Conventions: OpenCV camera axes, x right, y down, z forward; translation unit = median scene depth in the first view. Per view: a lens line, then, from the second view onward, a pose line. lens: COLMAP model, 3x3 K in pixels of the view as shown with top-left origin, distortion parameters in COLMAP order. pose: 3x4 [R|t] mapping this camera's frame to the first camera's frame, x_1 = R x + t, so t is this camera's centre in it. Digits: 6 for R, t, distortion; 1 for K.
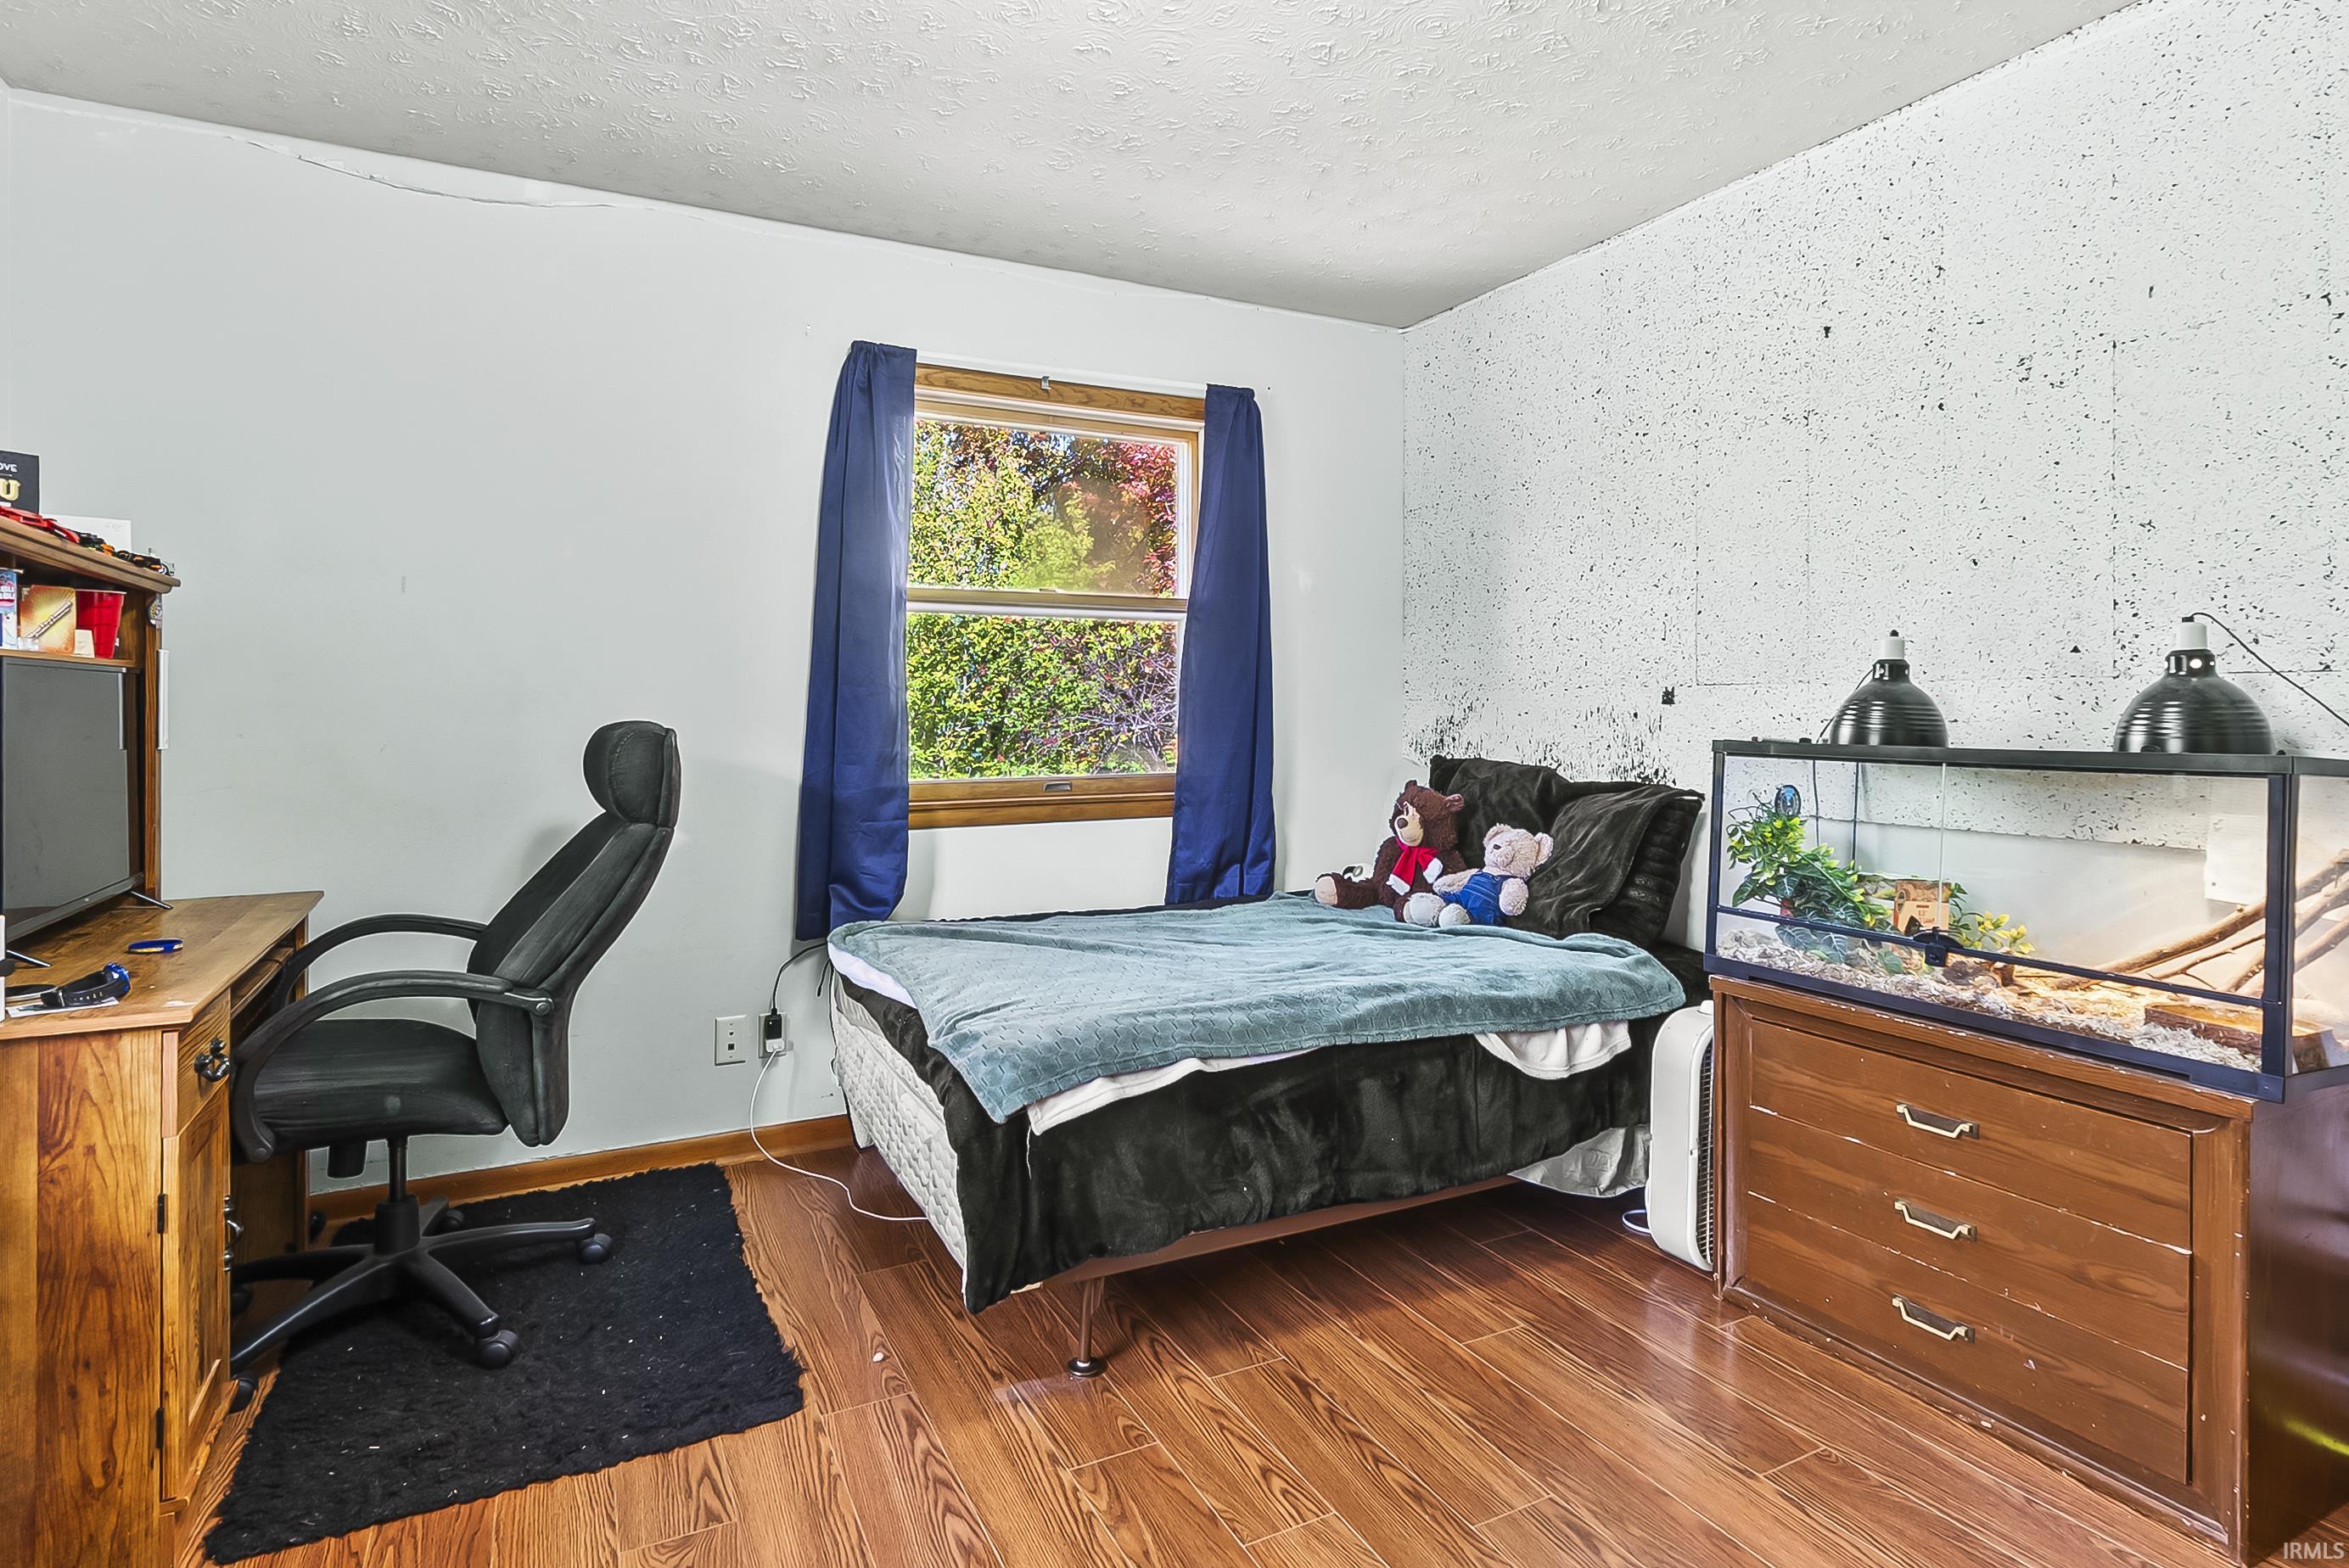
lens RADIAL K [[1208.3, 0, 1174.1], [0, 1208.3, 689.0], [0, 0, 1]] dist [-0.001672, -0.000048]
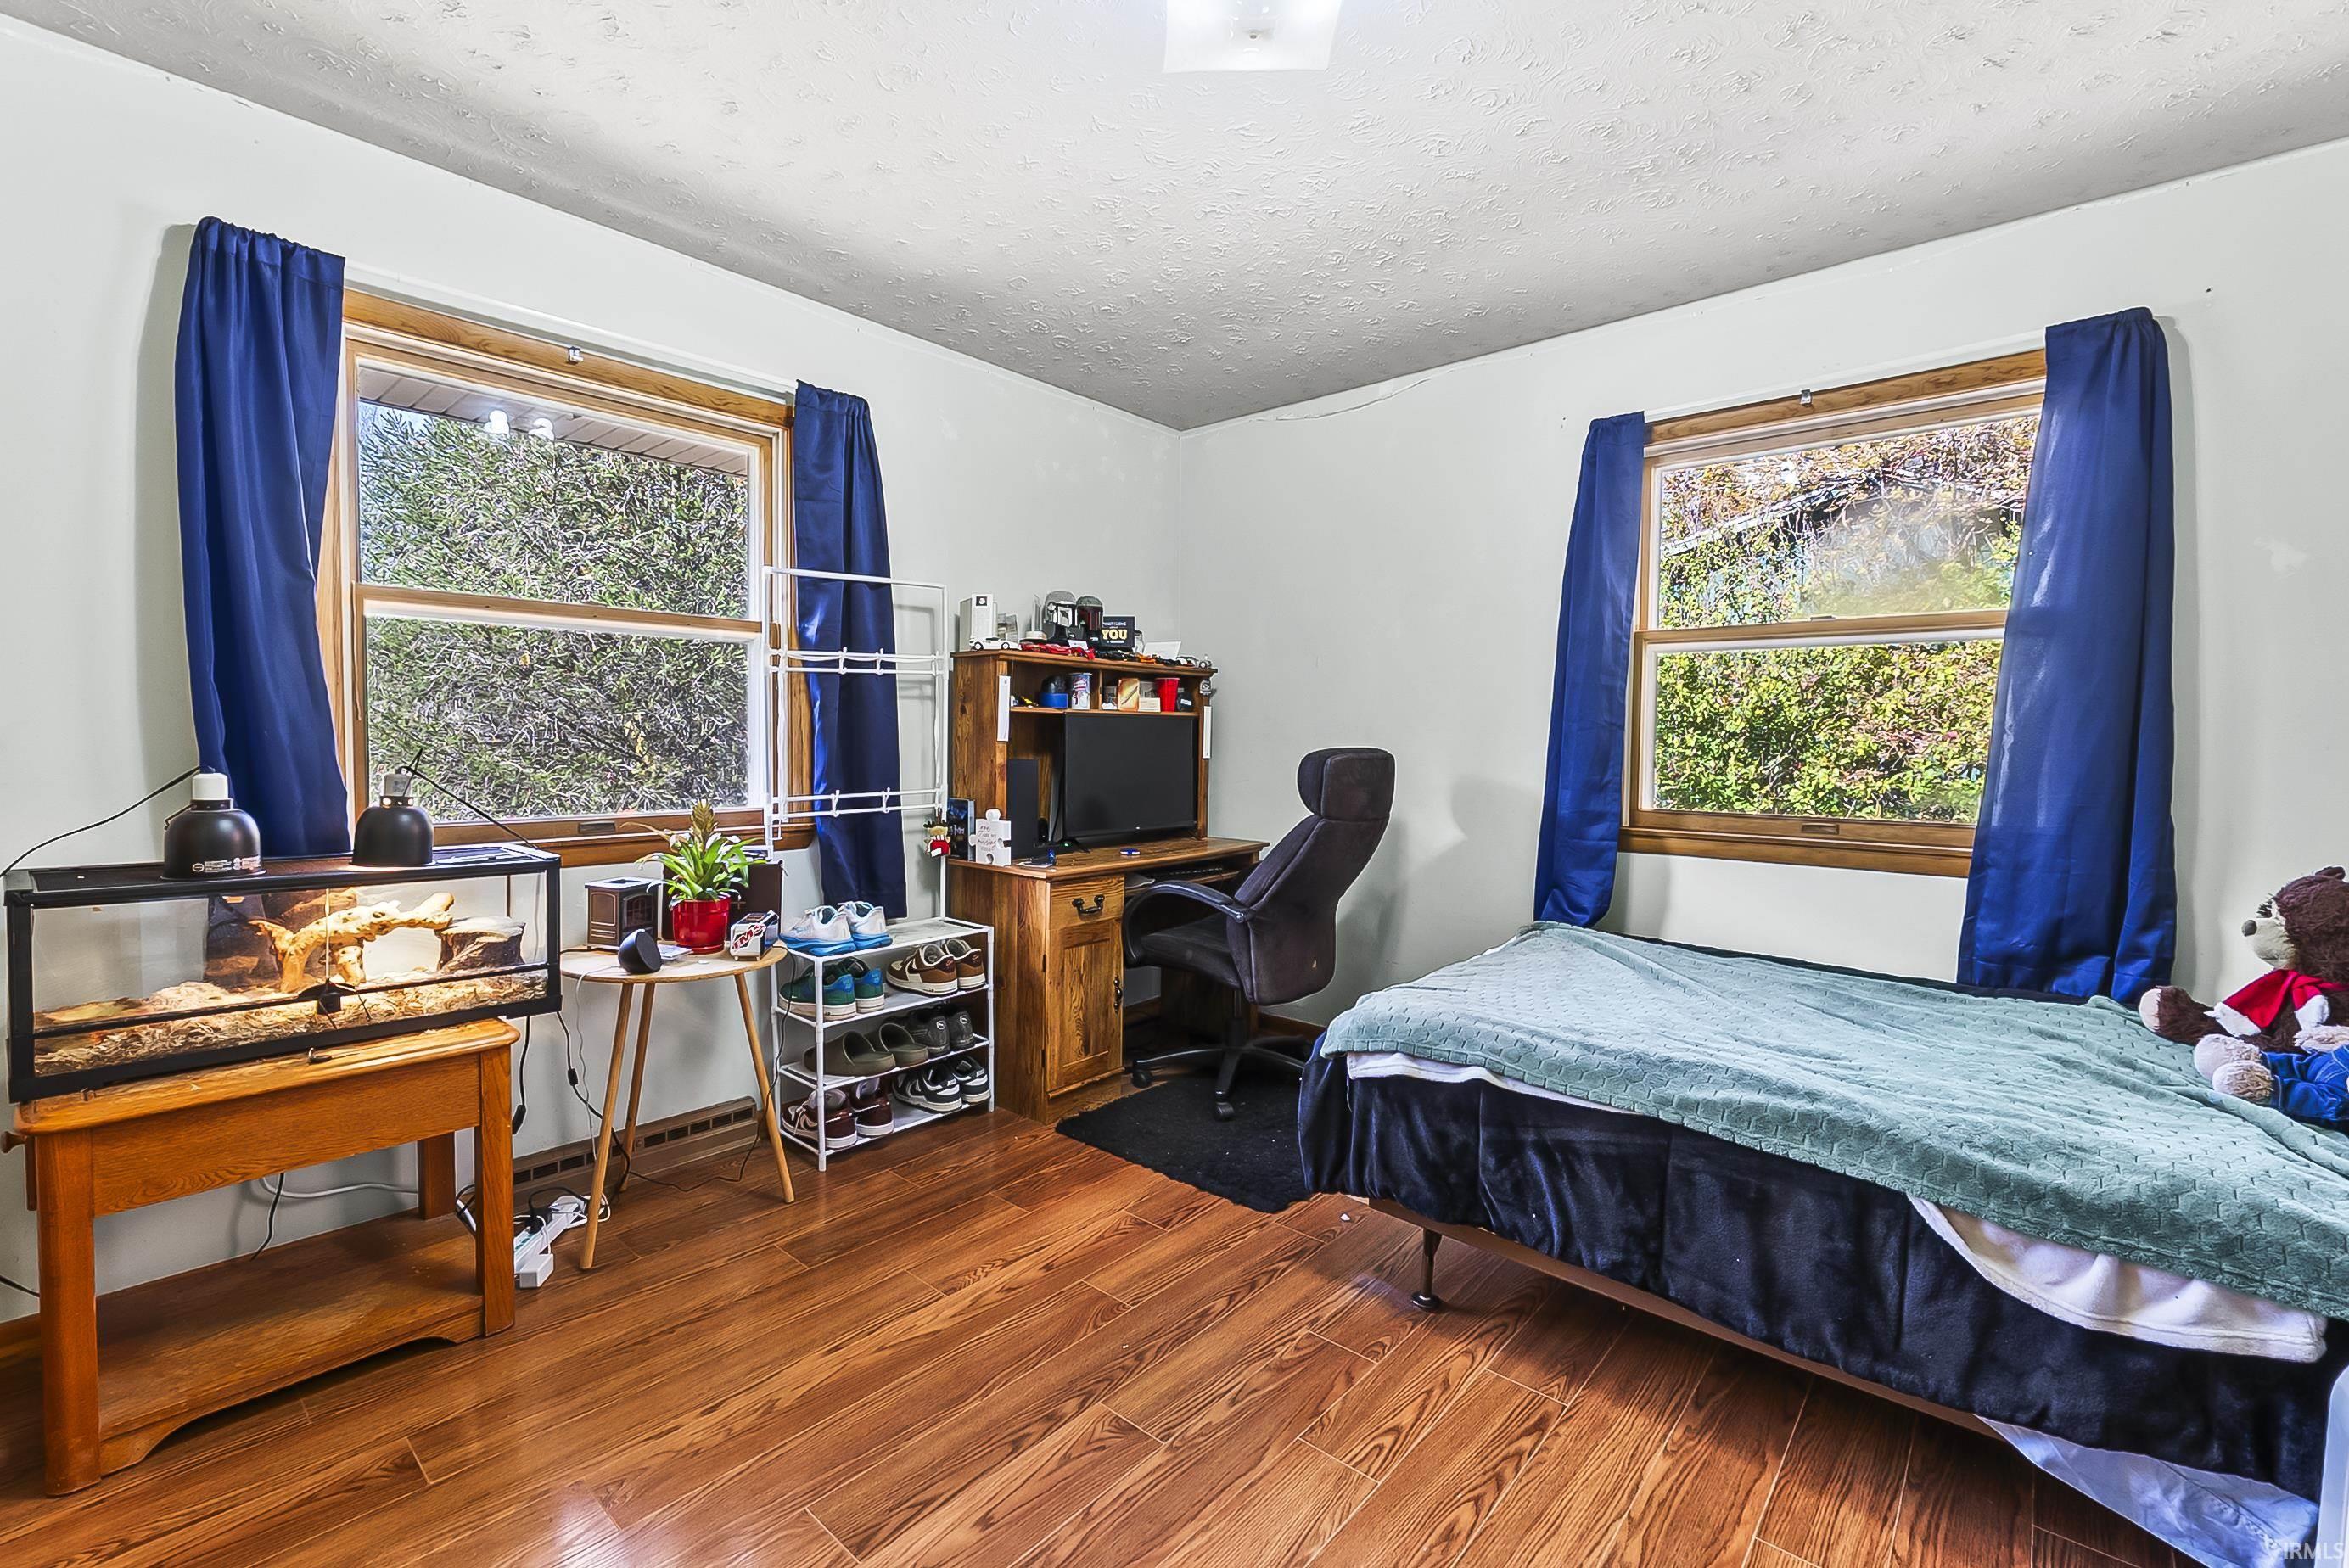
lens RADIAL K [[1011.2, 0, 1171.5], [0, 1011.2, 751.7], [0, 0, 1]] dist [-0.000560, 0.000277]
pose [[0.362397, 0.017611, -0.931857, 0.643260], [0.004809, 0.999773, 0.020765, 0.003653], [0.932011, -0.012006, 0.362230, 0.360465]]
